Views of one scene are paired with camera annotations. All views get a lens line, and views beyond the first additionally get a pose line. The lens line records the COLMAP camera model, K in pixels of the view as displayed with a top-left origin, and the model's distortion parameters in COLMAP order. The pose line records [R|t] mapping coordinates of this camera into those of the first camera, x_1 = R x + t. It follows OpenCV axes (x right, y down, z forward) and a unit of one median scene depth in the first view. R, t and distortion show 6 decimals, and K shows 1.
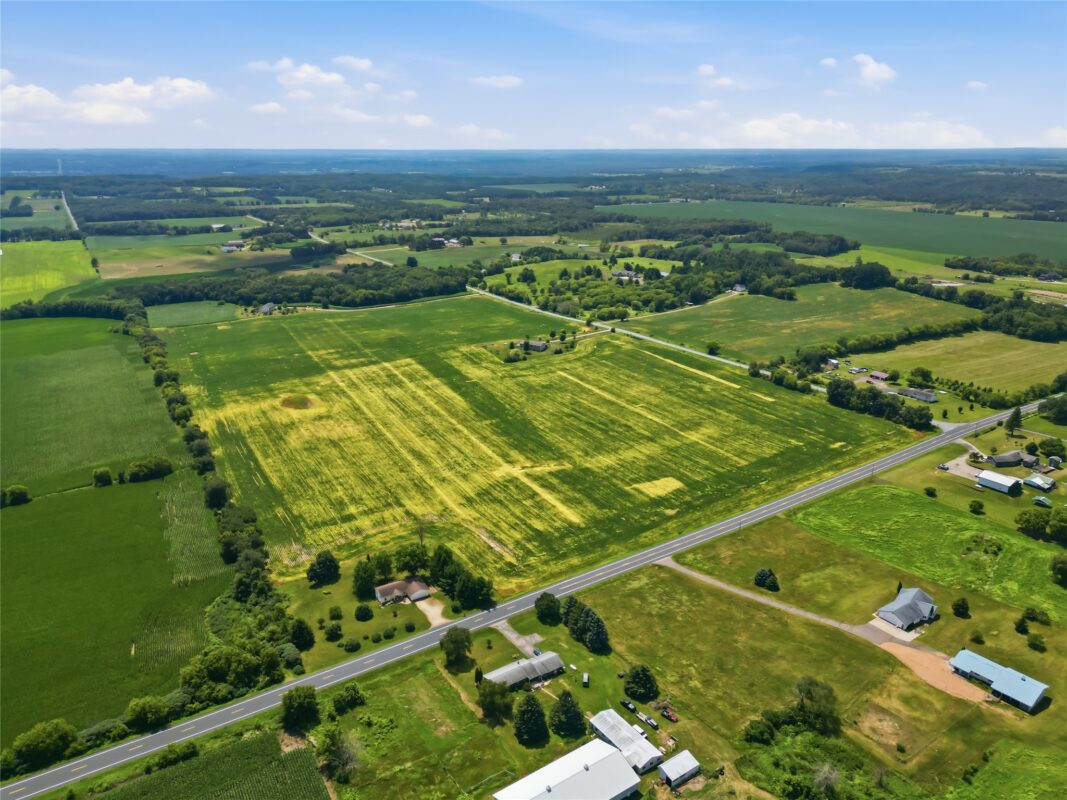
lens RADIAL K [[758.2, 0, 532.6], [0, 758.2, 399.5], [0, 0, 1]] dist [0.092016, -0.099300]
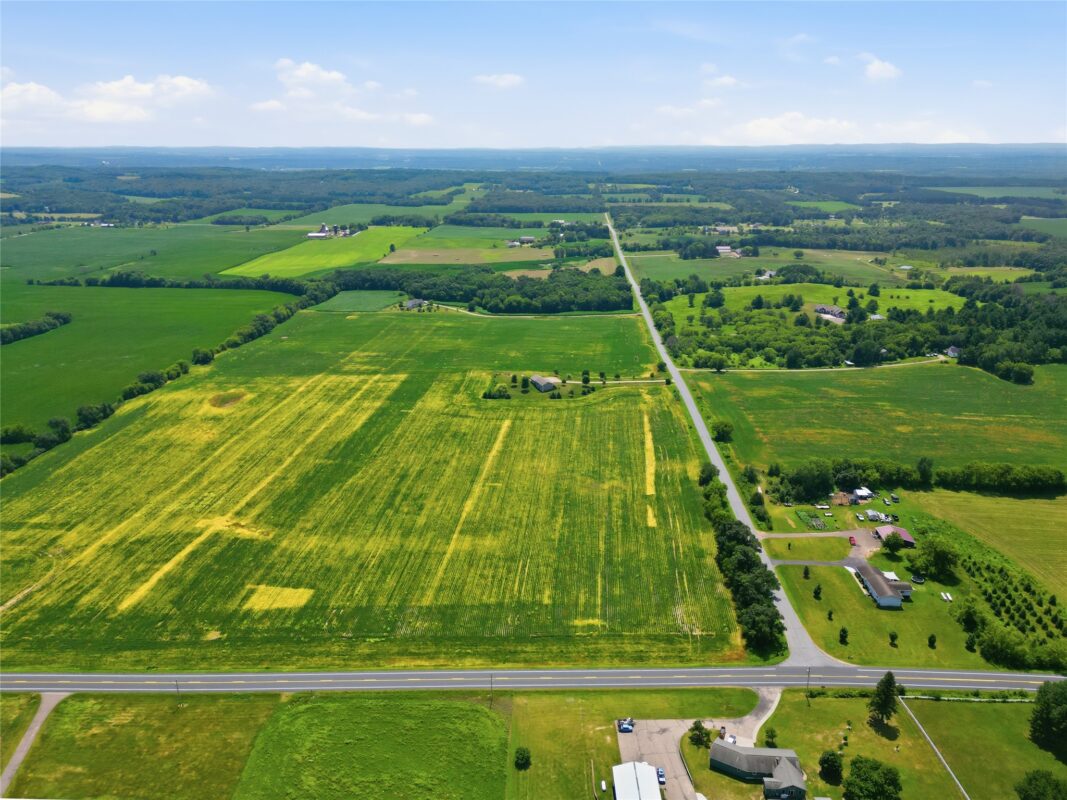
lens RADIAL K [[765.0, 0, 530.8], [0, 765.0, 399.7], [0, 0, 1]] dist [0.089862, -0.100615]
pose [[0.819430, 0.181410, -0.543714, 0.535300], [-0.180557, 0.981996, 0.055525, -0.116790], [0.543998, 0.052673, 0.837432, 0.349441]]
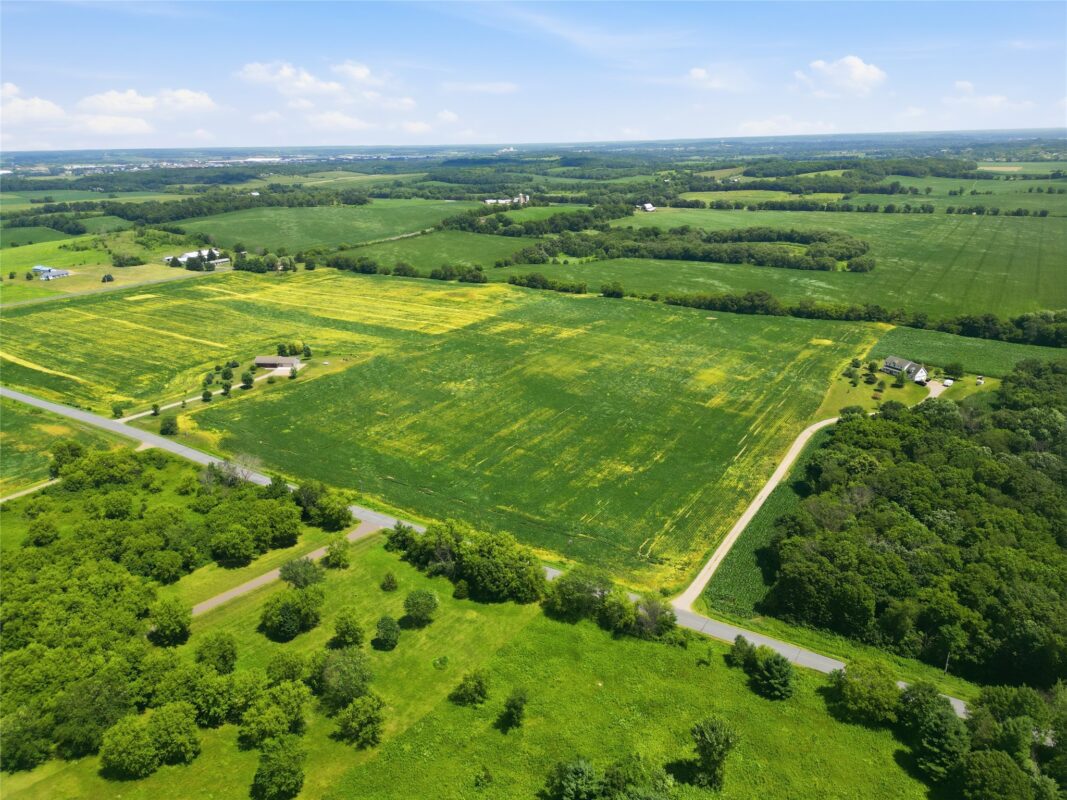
lens RADIAL K [[744.1, 0, 531.8], [0, 744.1, 402.6], [0, 0, 1]] dist [0.082707, -0.085245]
pose [[-0.898367, 0.165204, -0.406994, 0.082548], [-0.116022, 0.804419, 0.582622, -0.516540], [0.423645, 0.570629, -0.703496, 1.844690]]
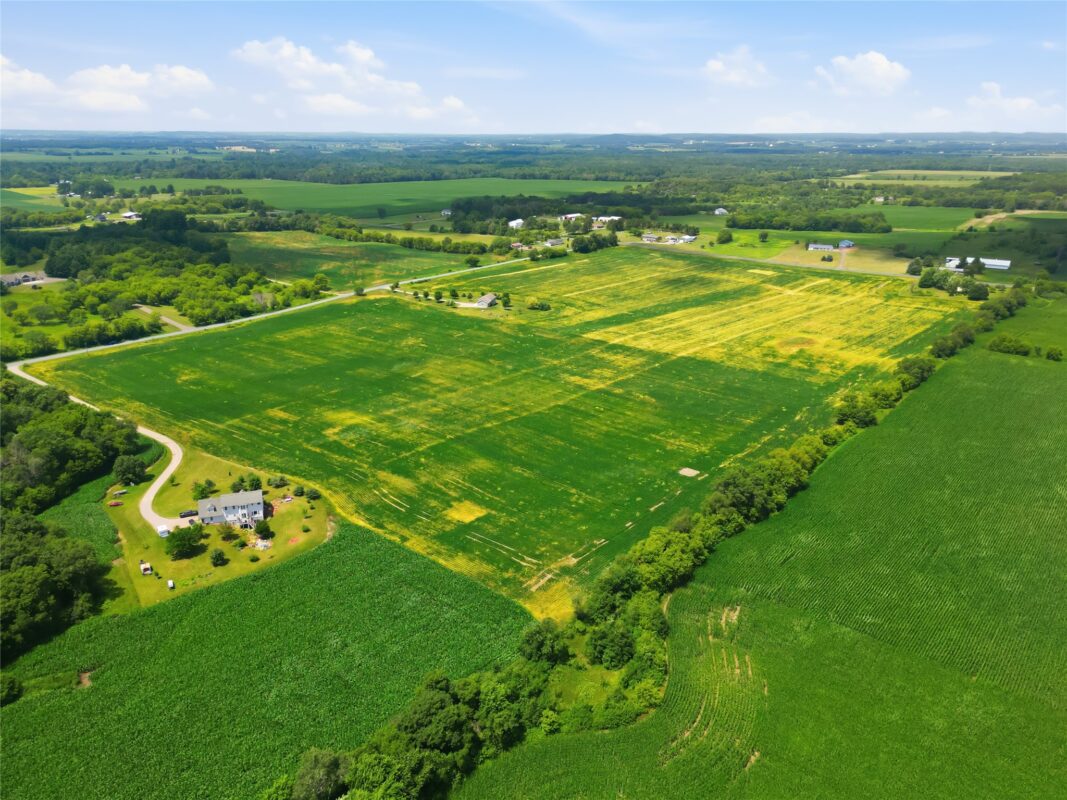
lens RADIAL K [[778.7, 0, 533.5], [0, 778.7, 400.0], [0, 0, 1]] dist [0.095703, -0.109370]
pose [[-0.337584, -0.303856, 0.890903, -0.965937], [0.291494, 0.866193, 0.405882, -0.369448], [-0.895024, 0.396713, -0.203841, 1.396088]]
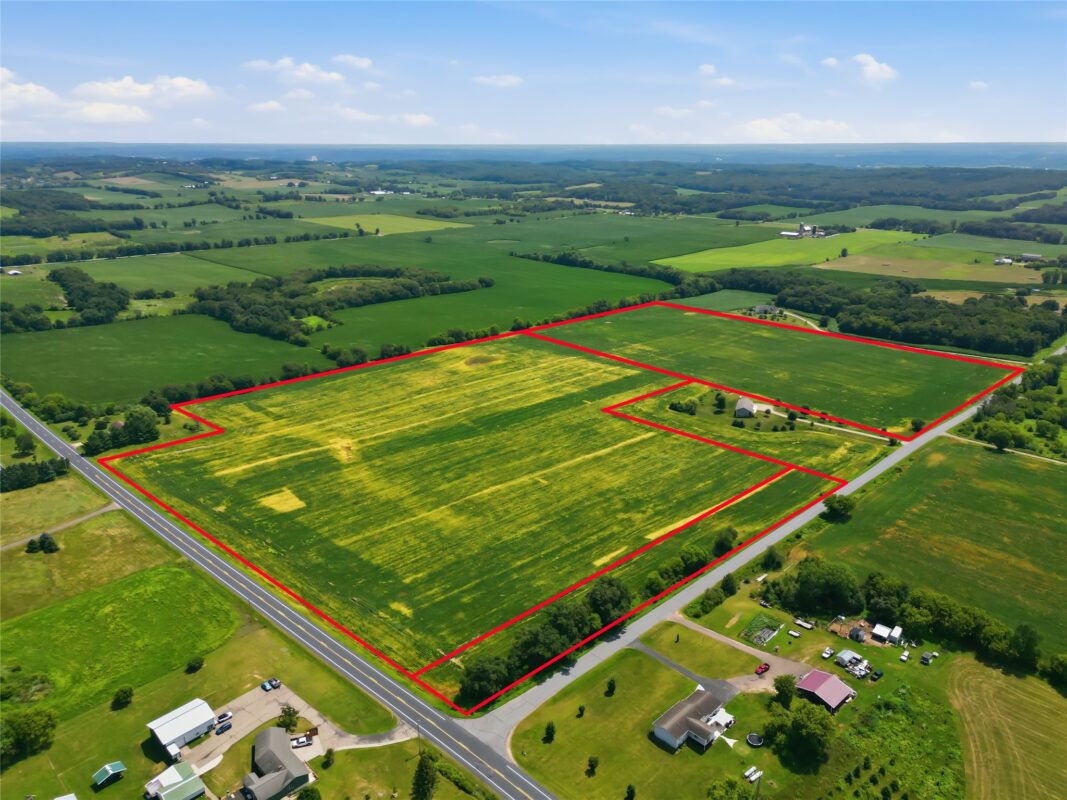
lens RADIAL K [[765.0, 0, 530.8], [0, 765.0, 399.7], [0, 0, 1]] dist [0.089862, -0.100615]
pose [[0.220466, 0.312333, -0.924036, 0.769775], [-0.308403, 0.921067, 0.237747, -0.230569], [0.925355, 0.232561, 0.299388, 0.692825]]
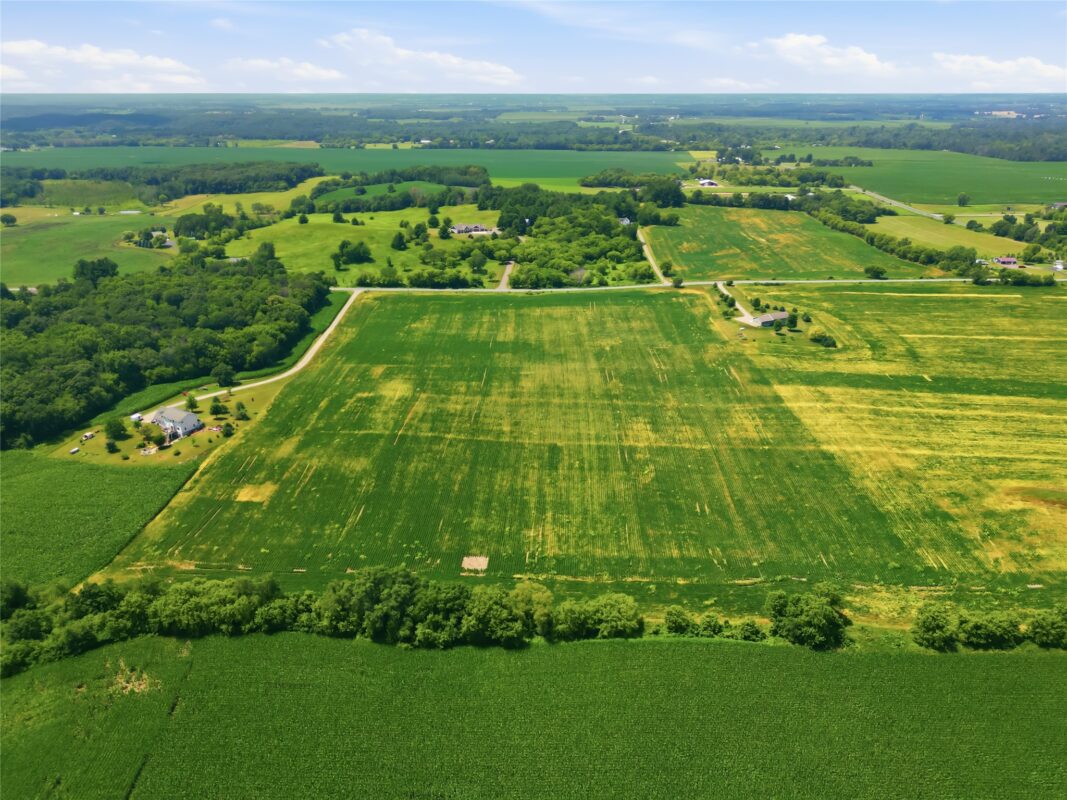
lens RADIAL K [[765.0, 0, 530.8], [0, 765.0, 399.7], [0, 0, 1]] dist [0.089862, -0.100615]
pose [[0.536771, -0.310431, 0.784544, -0.827068], [0.263290, 0.945050, 0.193802, -0.235705], [-0.801595, 0.102535, 0.589009, 0.916962]]
